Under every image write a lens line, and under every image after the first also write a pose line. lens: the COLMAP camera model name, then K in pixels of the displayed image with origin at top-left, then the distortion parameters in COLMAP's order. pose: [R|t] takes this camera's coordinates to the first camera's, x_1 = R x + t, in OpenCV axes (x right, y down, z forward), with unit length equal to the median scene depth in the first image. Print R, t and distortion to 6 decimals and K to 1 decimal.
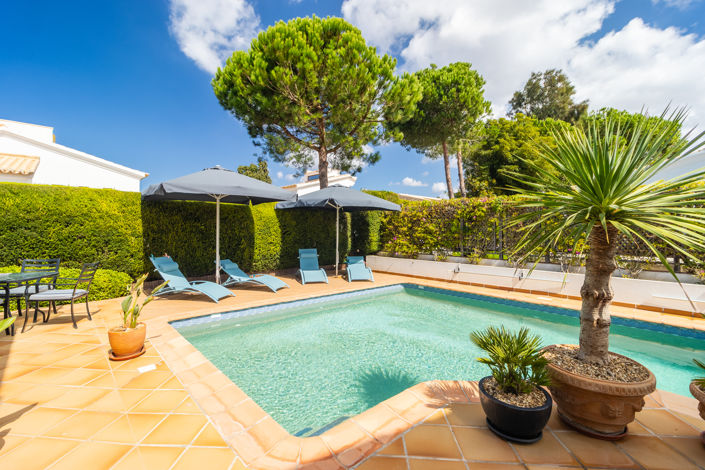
lens RADIAL K [[324.3, 0, 352.6], [0, 324.3, 235.6], [0, 0, 1]] dist [0.010223, 0.000053]
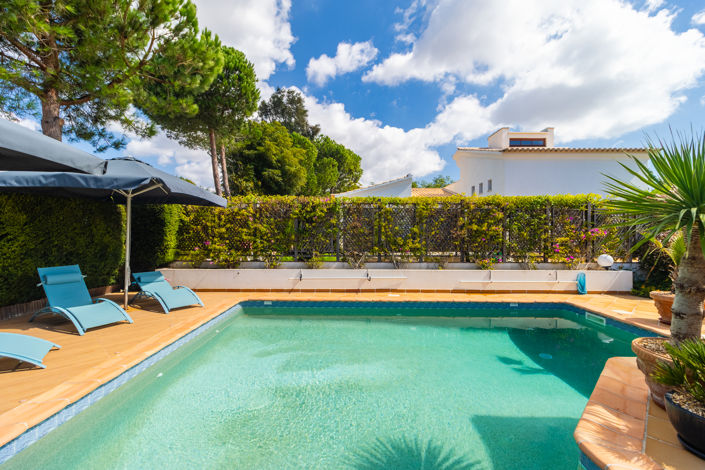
lens RADIAL K [[324.3, 0, 350.6], [0, 324.3, 231.2], [0, 0, 1]] dist [0.010223, 0.000053]
pose [[0.685203, 0.000928, 0.728351, -0.179171], [0.014702, 0.999778, -0.015105, -0.001988], [-0.728204, 0.021058, 0.685037, 0.236377]]
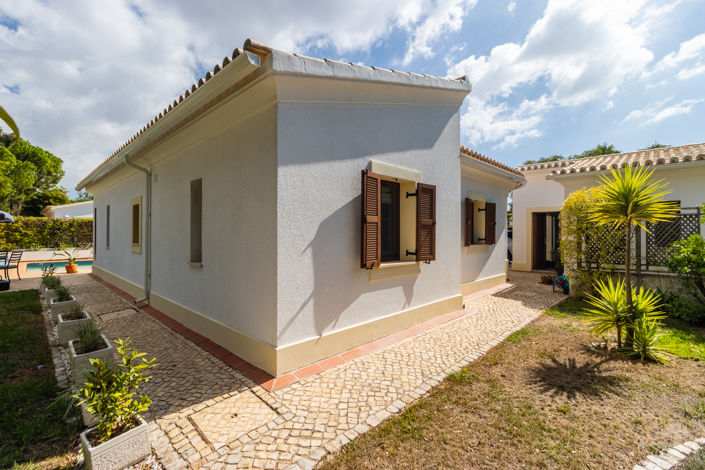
lens RADIAL K [[324.3, 0, 351.1], [0, 324.3, 233.4], [0, 0, 1]] dist [0.010223, 0.000053]
pose [[-0.033605, -0.005495, 0.999420, -1.399799], [0.015081, 0.999868, 0.006004, -0.004645], [-0.999321, 0.015274, -0.033518, -0.606865]]
